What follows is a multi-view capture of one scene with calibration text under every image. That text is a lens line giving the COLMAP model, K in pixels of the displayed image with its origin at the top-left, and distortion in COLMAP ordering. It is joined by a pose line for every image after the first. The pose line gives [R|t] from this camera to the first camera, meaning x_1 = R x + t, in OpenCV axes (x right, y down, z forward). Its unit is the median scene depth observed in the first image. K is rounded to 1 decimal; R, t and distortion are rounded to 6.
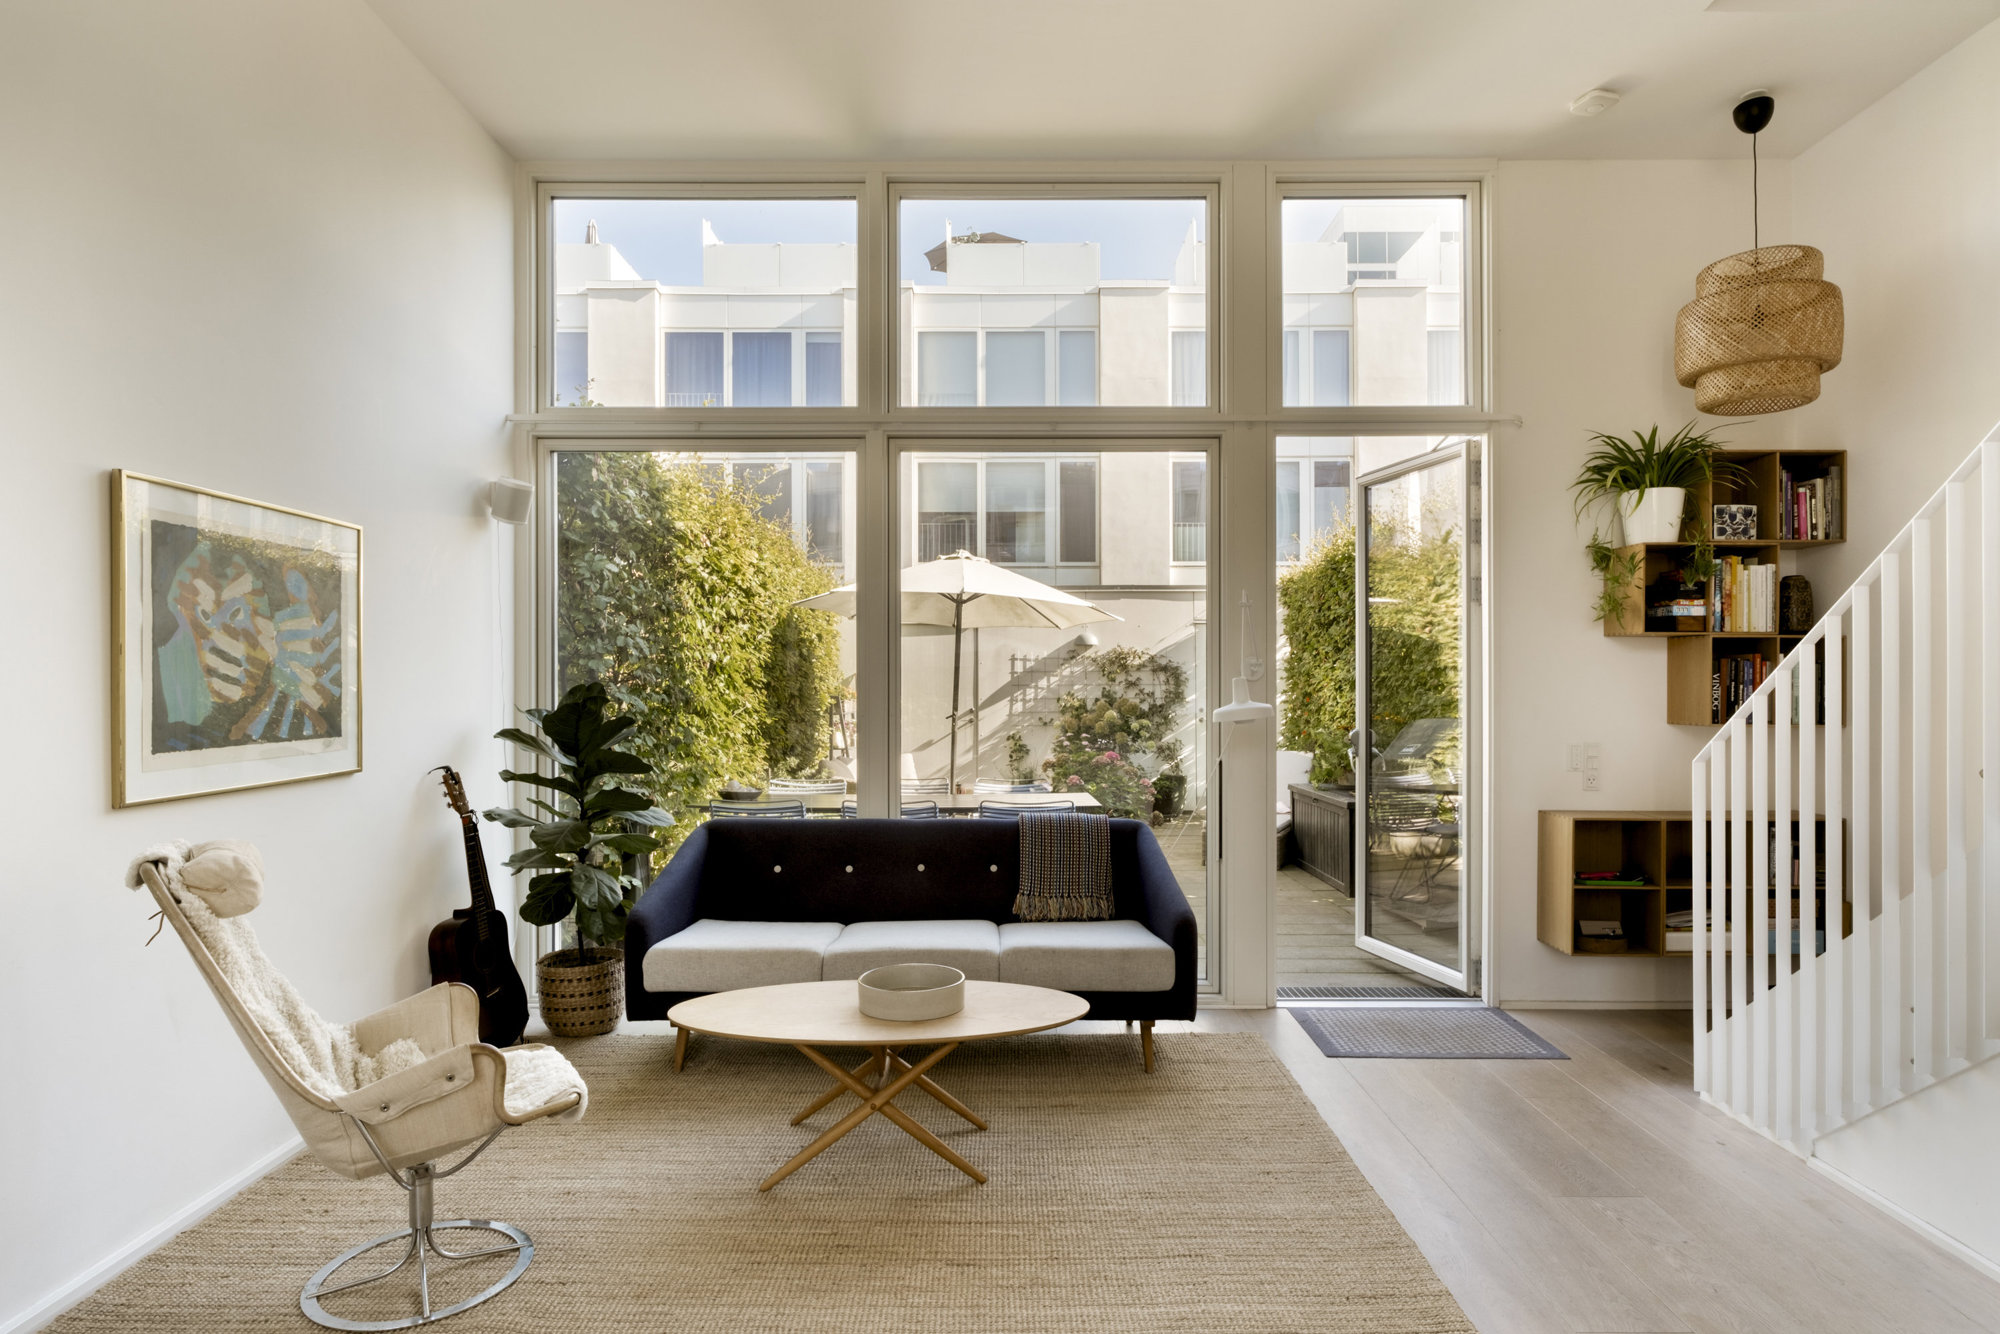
lens RADIAL K [[1100.8, 0, 1001.3], [0, 1100.8, 696.2], [0, 0, 1]] dist [-0.004119, -0.002393]
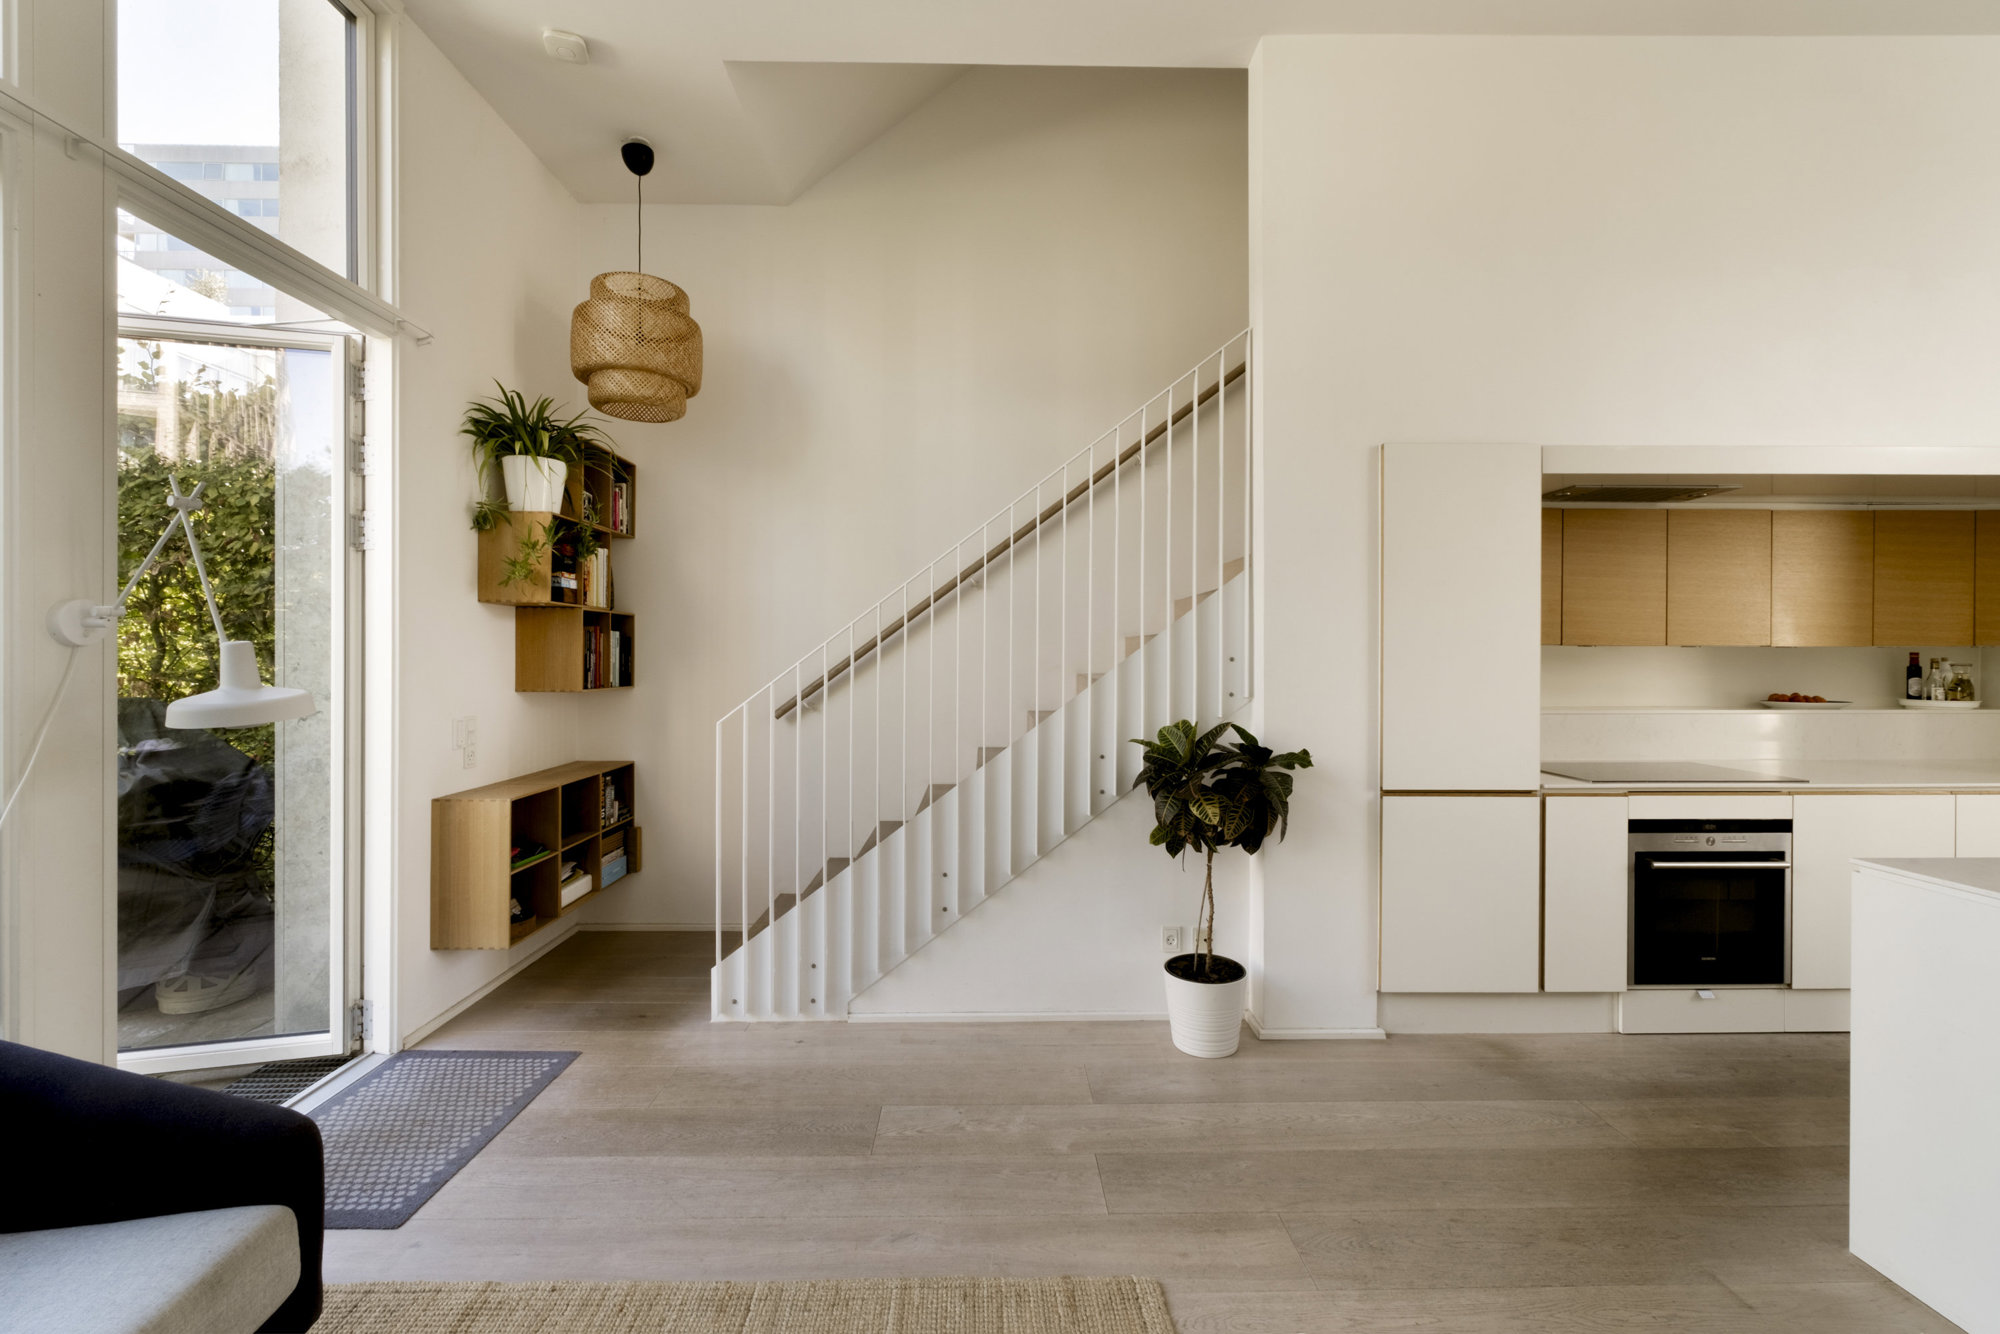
lens RADIAL K [[830.7, 0, 993.6], [0, 830.7, 658.4], [0, 0, 1]] dist [-0.002519, -0.000002]
pose [[-0.035494, -0.004749, 0.999359, -0.187557], [0.004908, 0.999976, 0.004927, -0.007584], [-0.999358, 0.005080, -0.035470, 0.622431]]
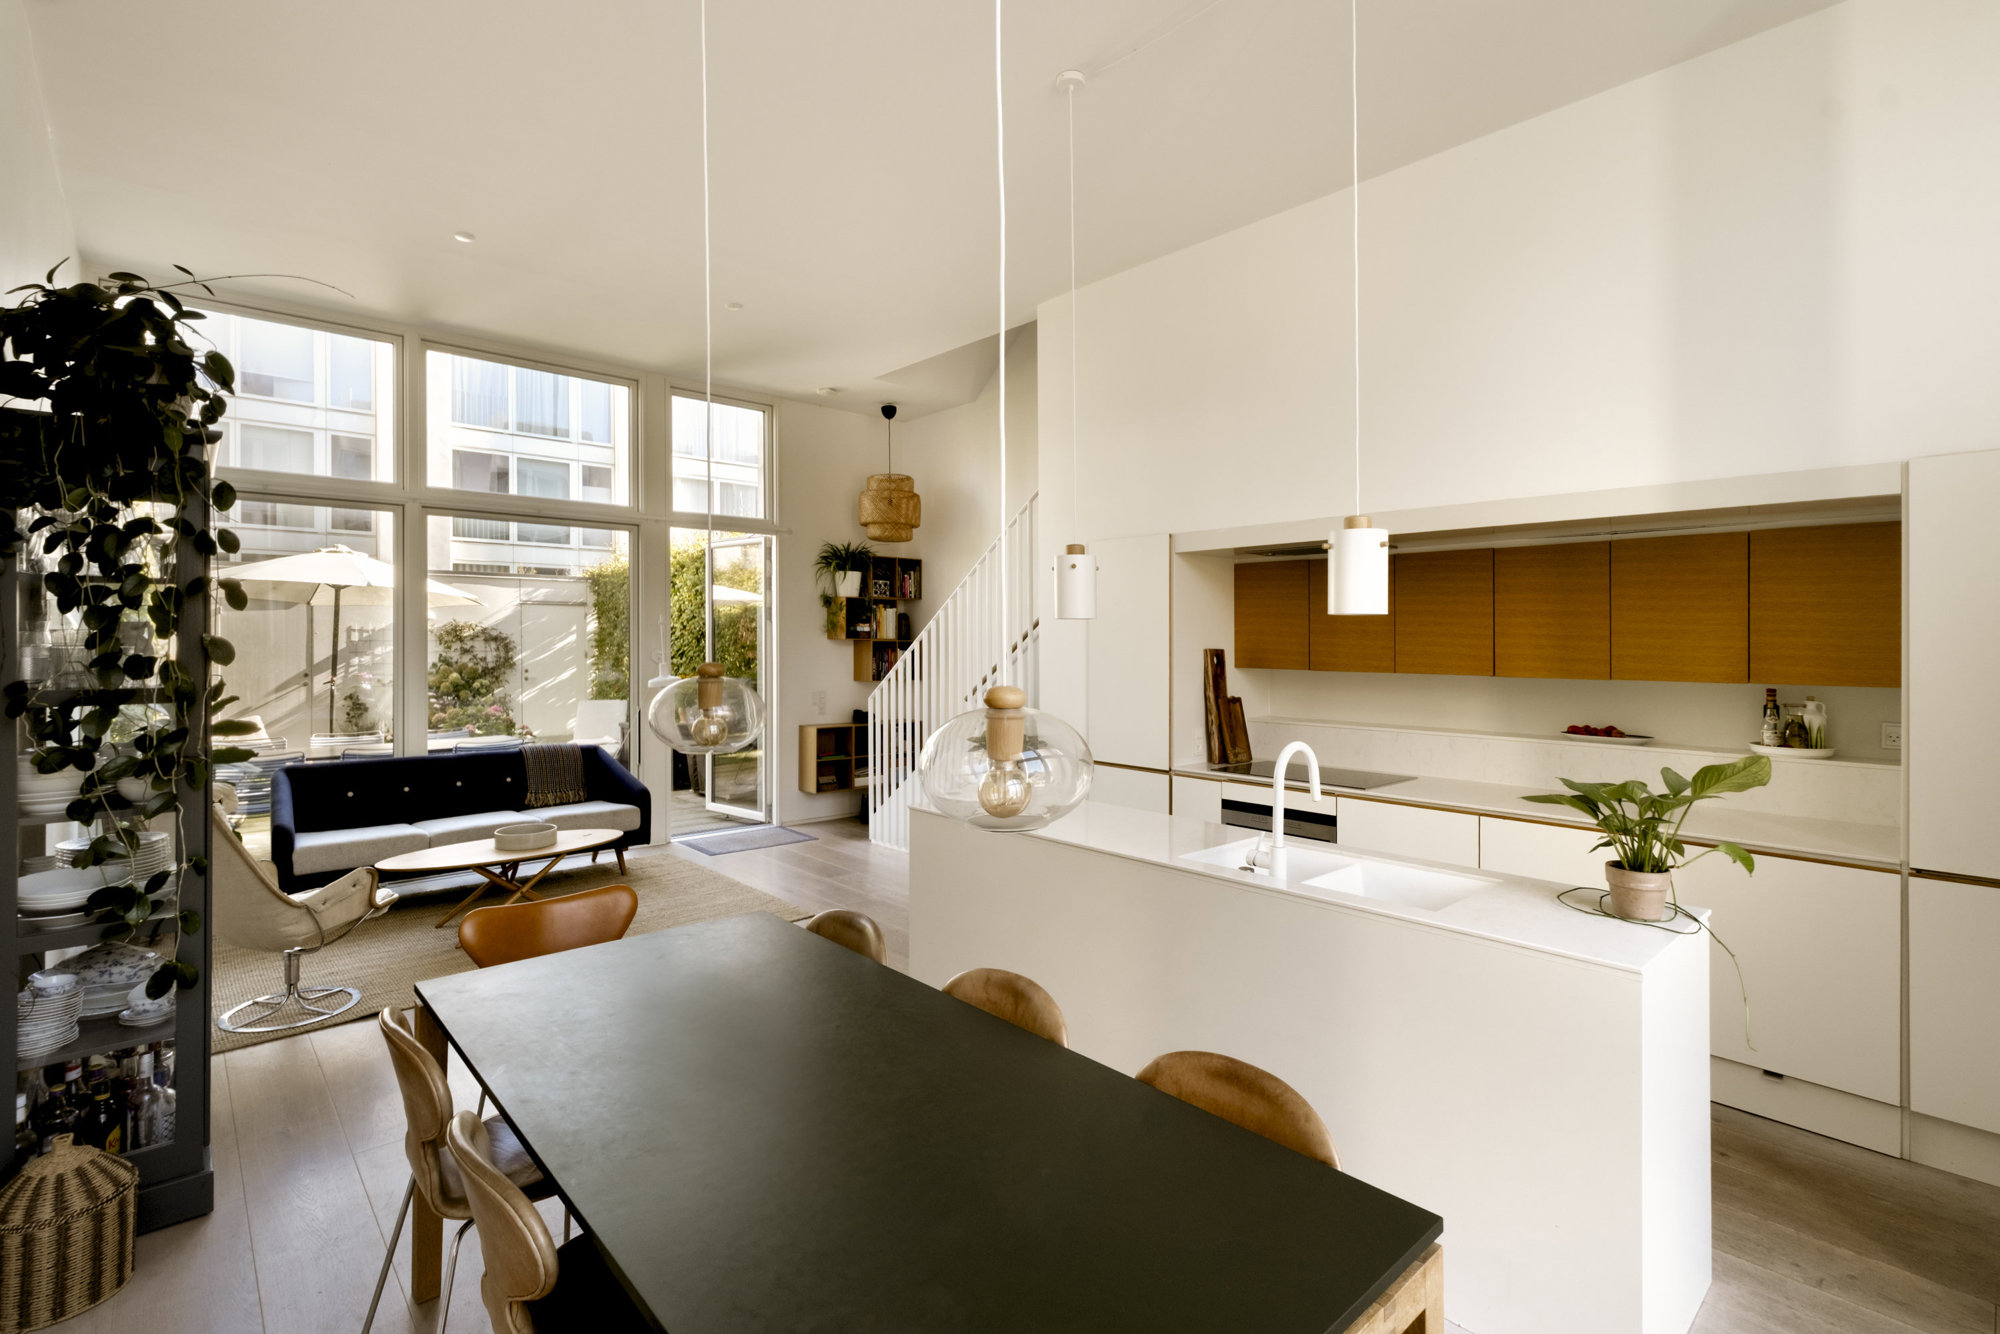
lens RADIAL K [[955.4, 0, 998.5], [0, 955.4, 651.7], [0, 0, 1]] dist [0.001518, 0.000467]
pose [[0.744257, -0.005222, 0.667873, -0.434337], [0.001455, 0.999980, 0.006197, -0.044511], [-0.667892, -0.003640, 0.744249, -0.579797]]
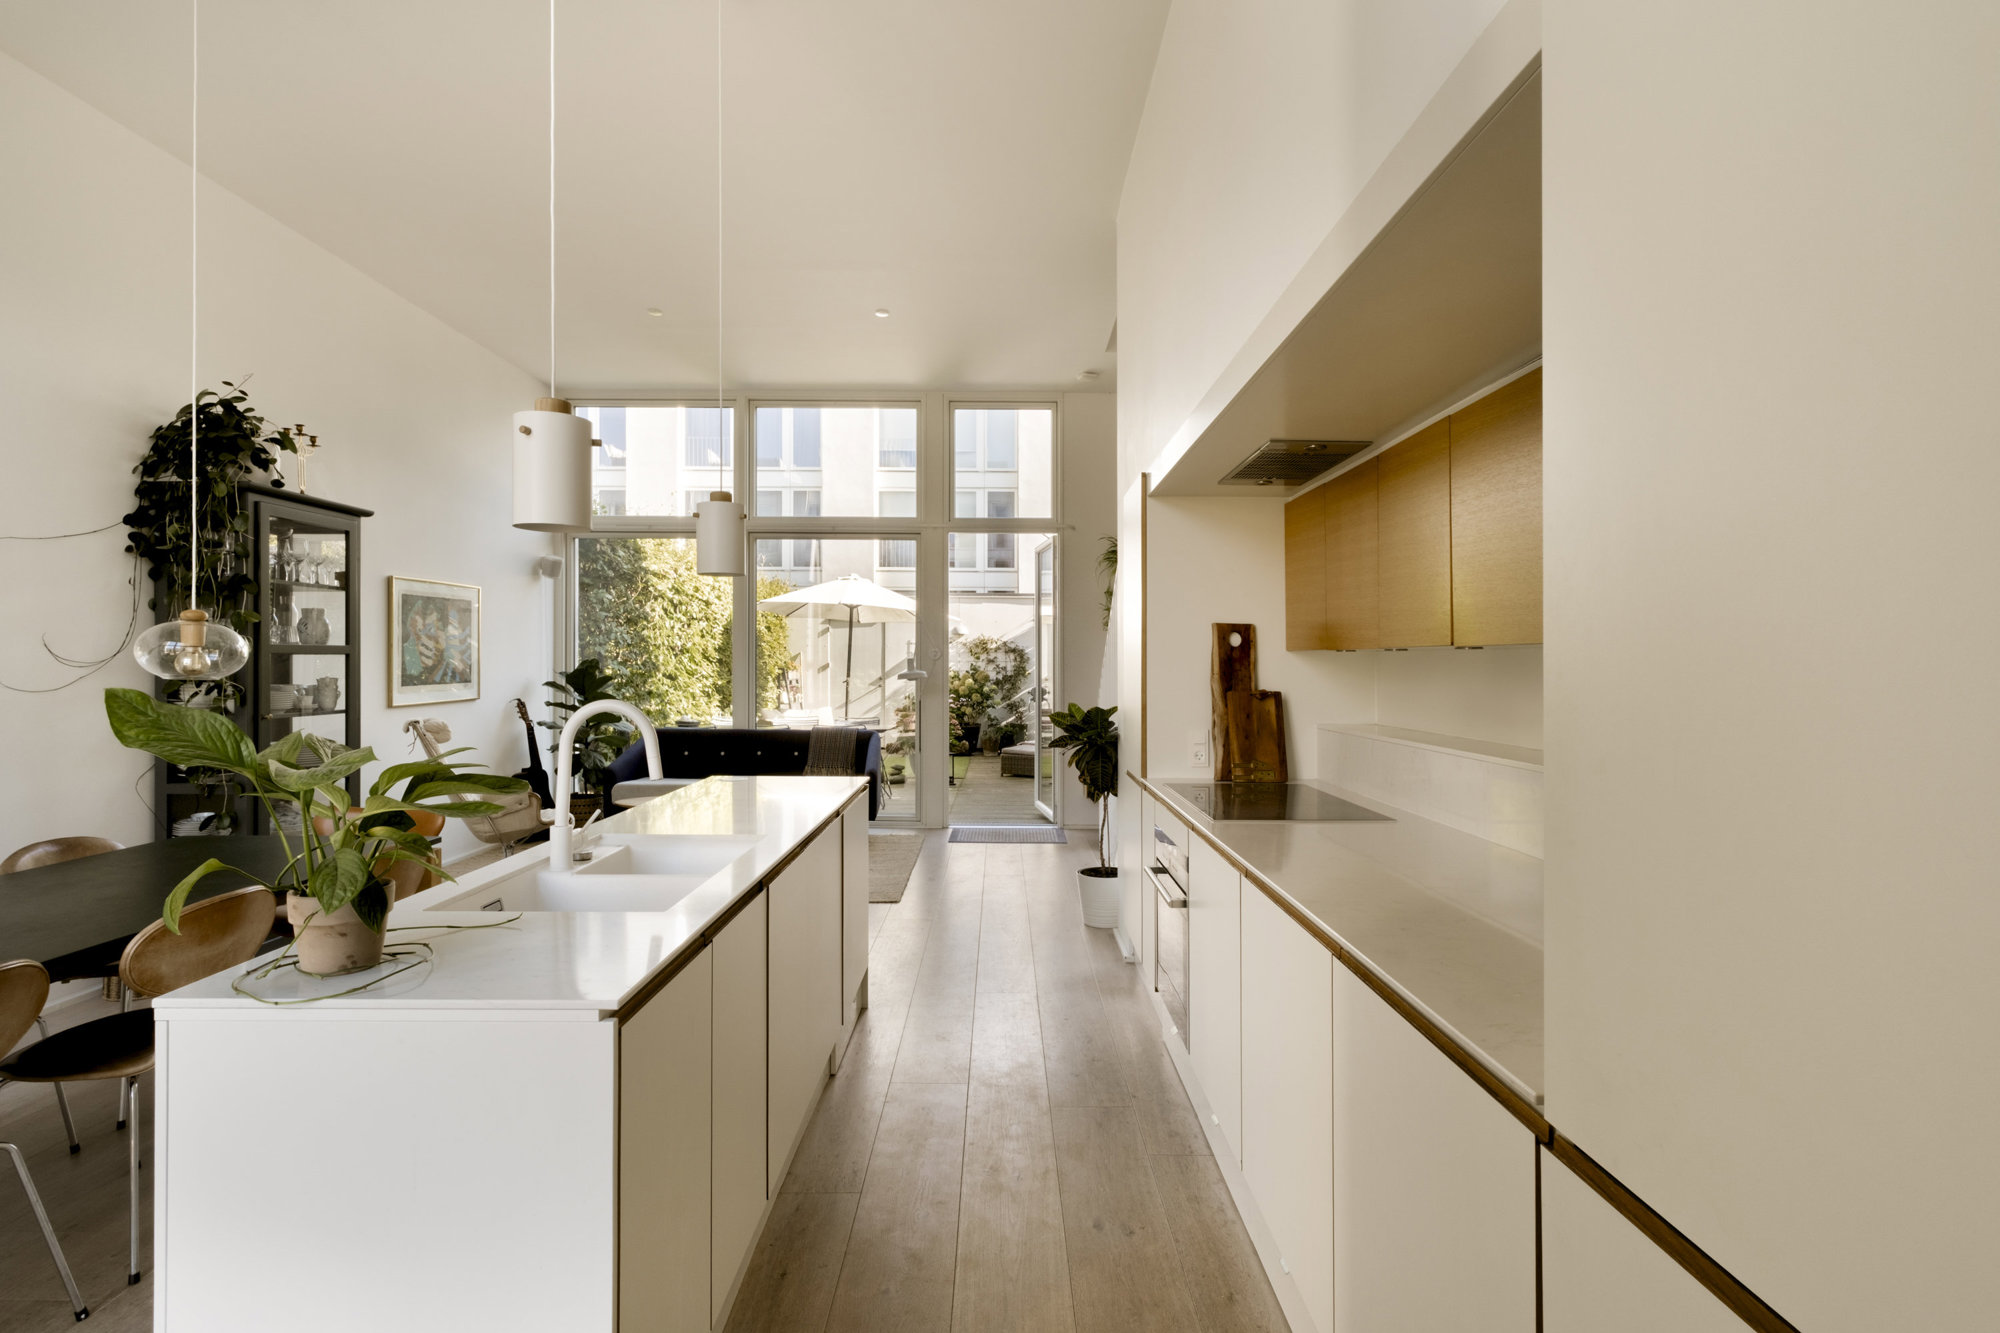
lens RADIAL K [[955.4, 0, 1013.7], [0, 955.4, 673.5], [0, 0, 1]] dist [0.001518, 0.000467]
pose [[0.999878, 0.005872, 0.014509, 0.363040], [-0.005910, 0.999979, 0.002635, 0.005148], [-0.014493, -0.002720, 0.999891, -0.736690]]
